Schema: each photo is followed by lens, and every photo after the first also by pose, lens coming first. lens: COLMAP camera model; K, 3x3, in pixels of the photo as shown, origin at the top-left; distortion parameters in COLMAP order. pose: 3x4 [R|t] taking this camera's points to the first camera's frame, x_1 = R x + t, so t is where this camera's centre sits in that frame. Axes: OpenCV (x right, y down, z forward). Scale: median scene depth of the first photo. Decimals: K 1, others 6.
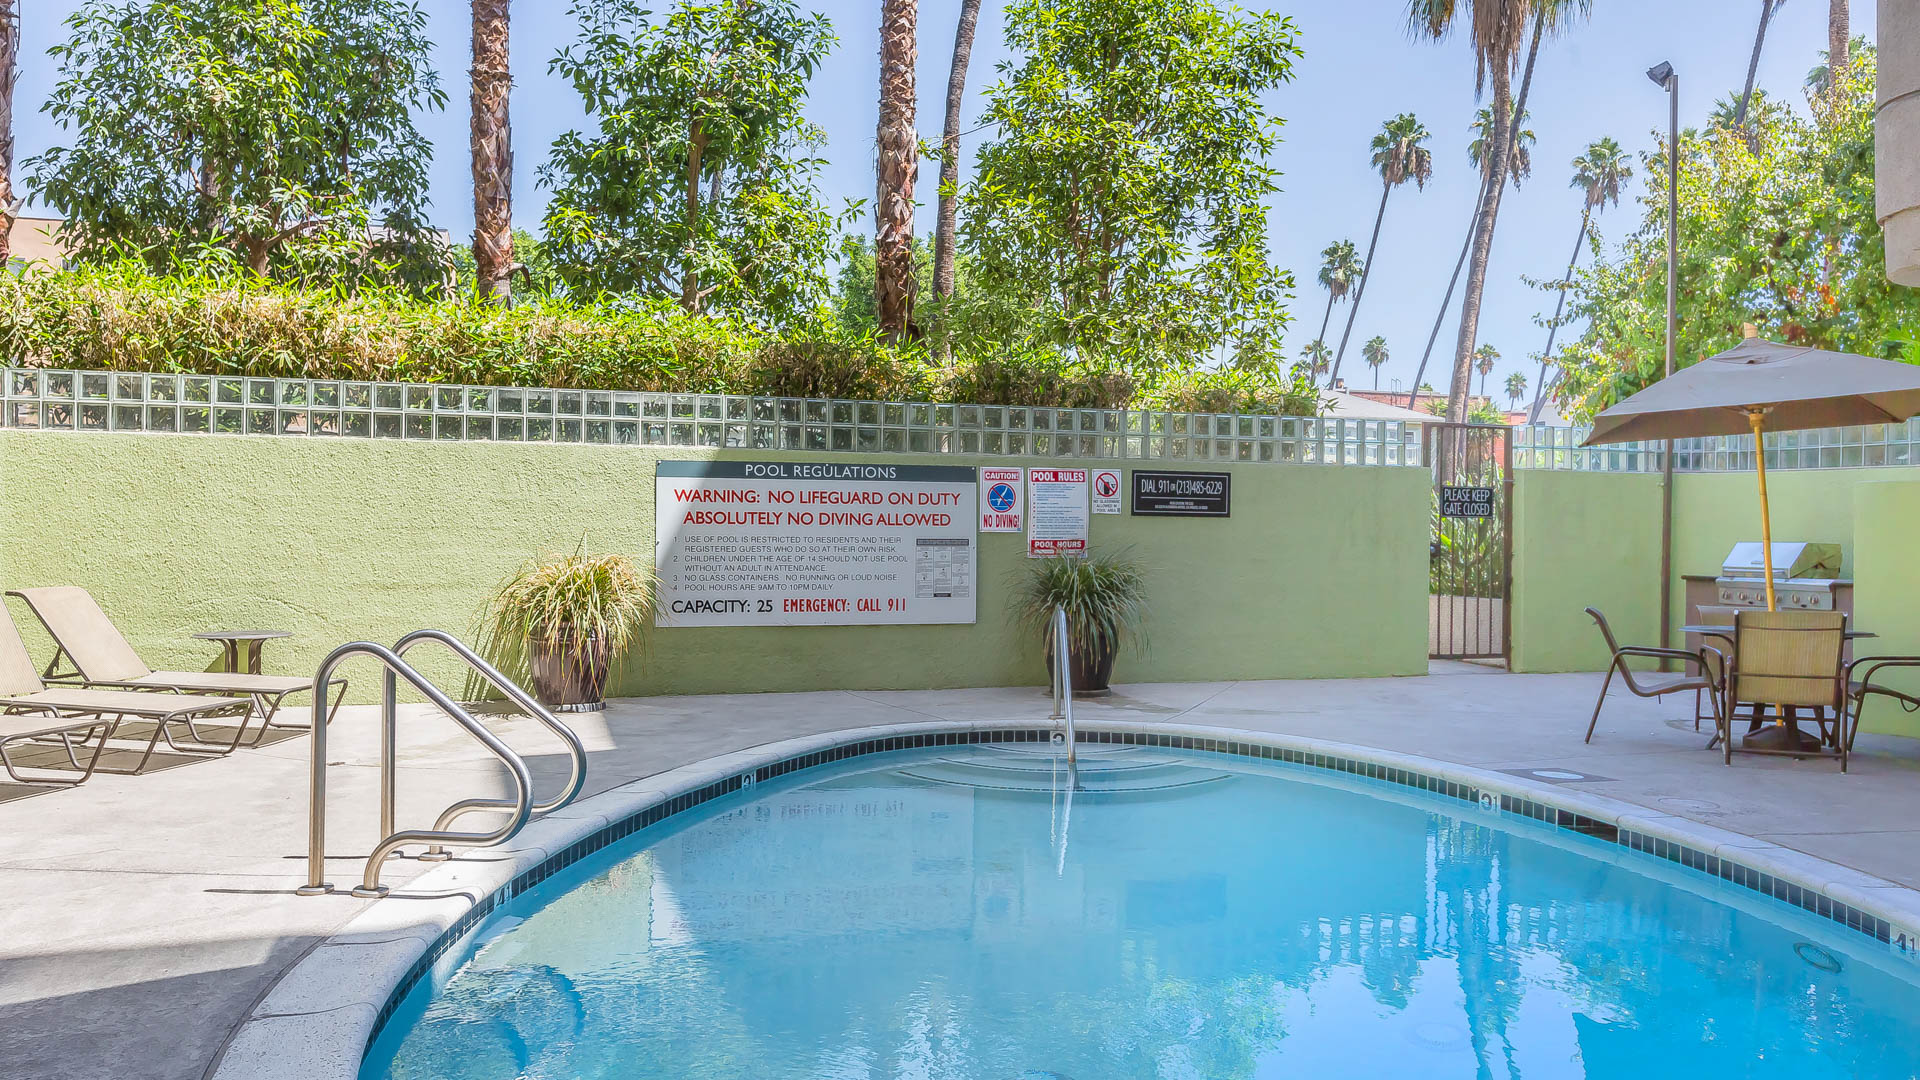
lens RADIAL K [[1447.0, 0, 960.0], [0, 1447.0, 540.0], [0, 0, 1]] dist [0.009294, 0.003033]
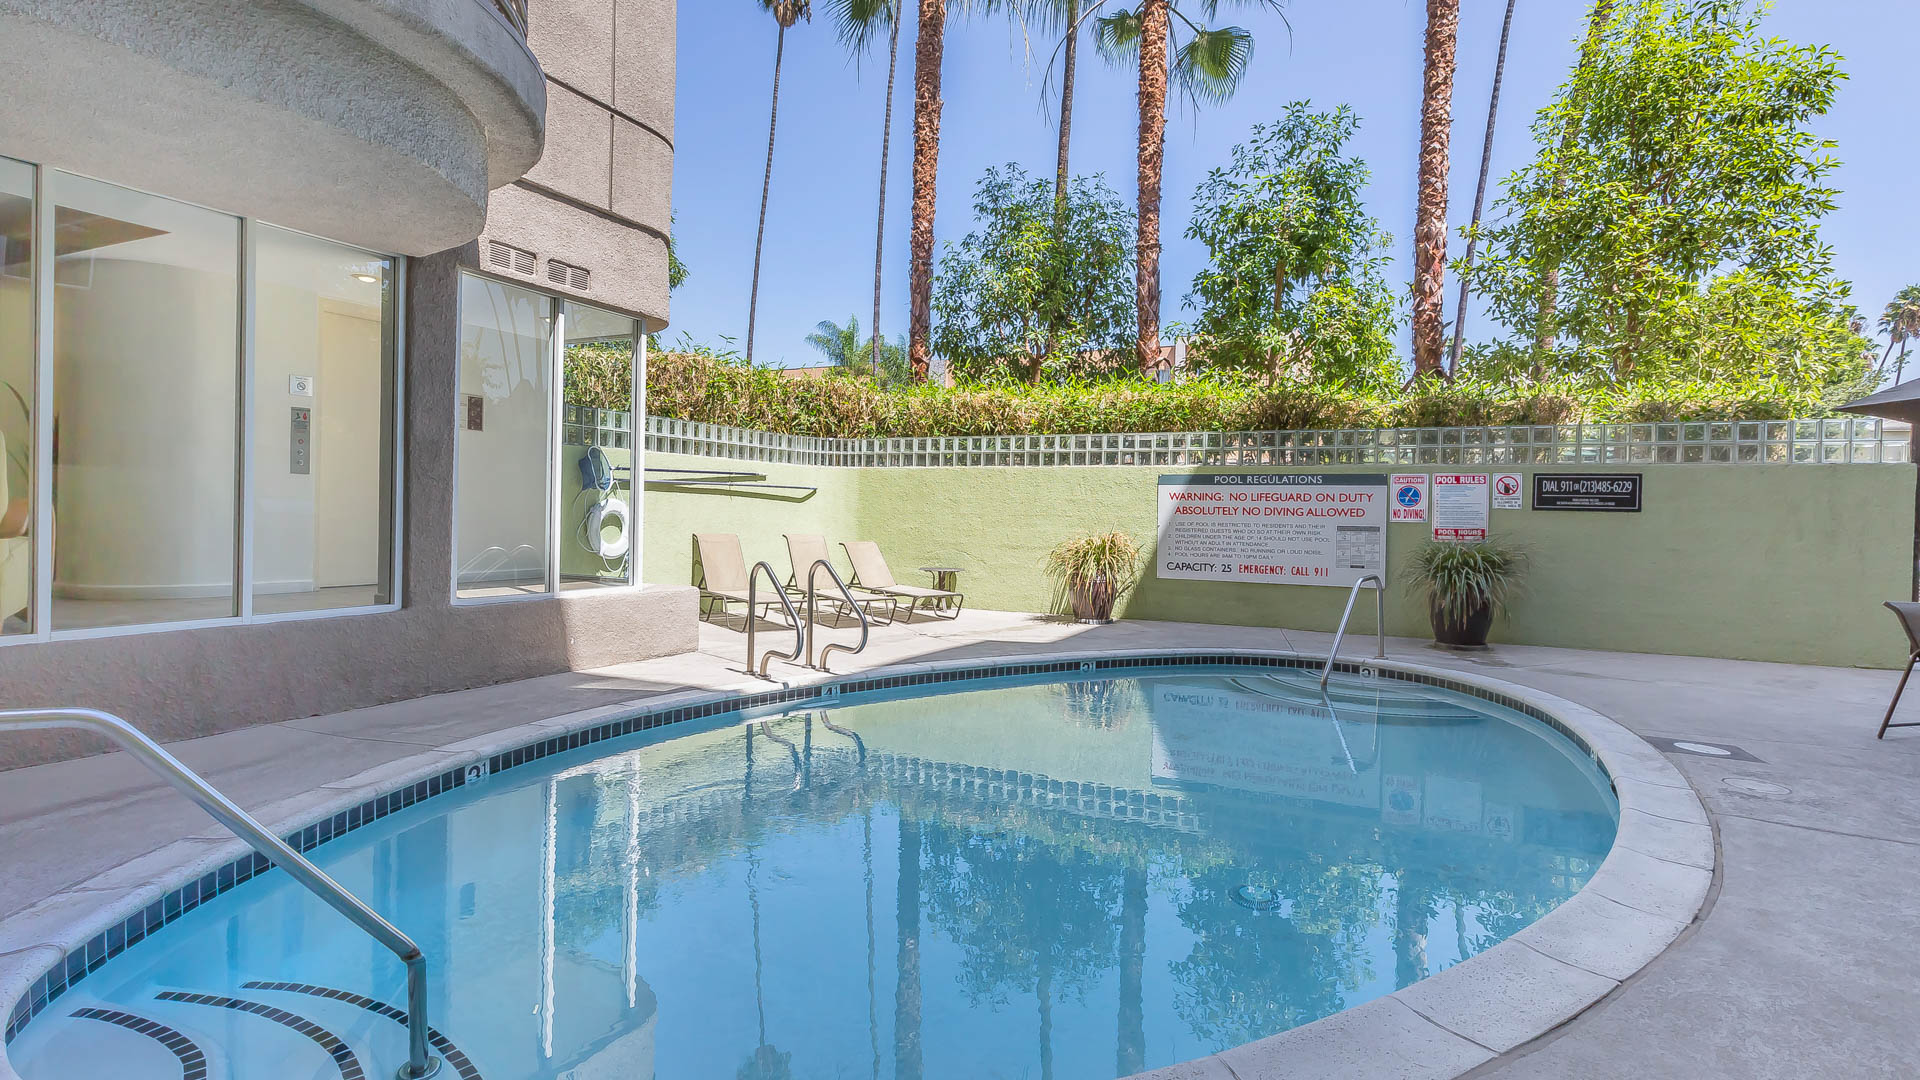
lens RADIAL K [[940.8, 0, 960.0], [0, 940.8, 540.0], [0, 0, 1]] dist [-0.003408, -0.001663]
pose [[0.723187, 0.023719, -0.690245, 0.331603], [-0.018073, 0.999718, 0.015418, 0.005228], [0.690416, 0.001325, 0.723411, 0.082812]]
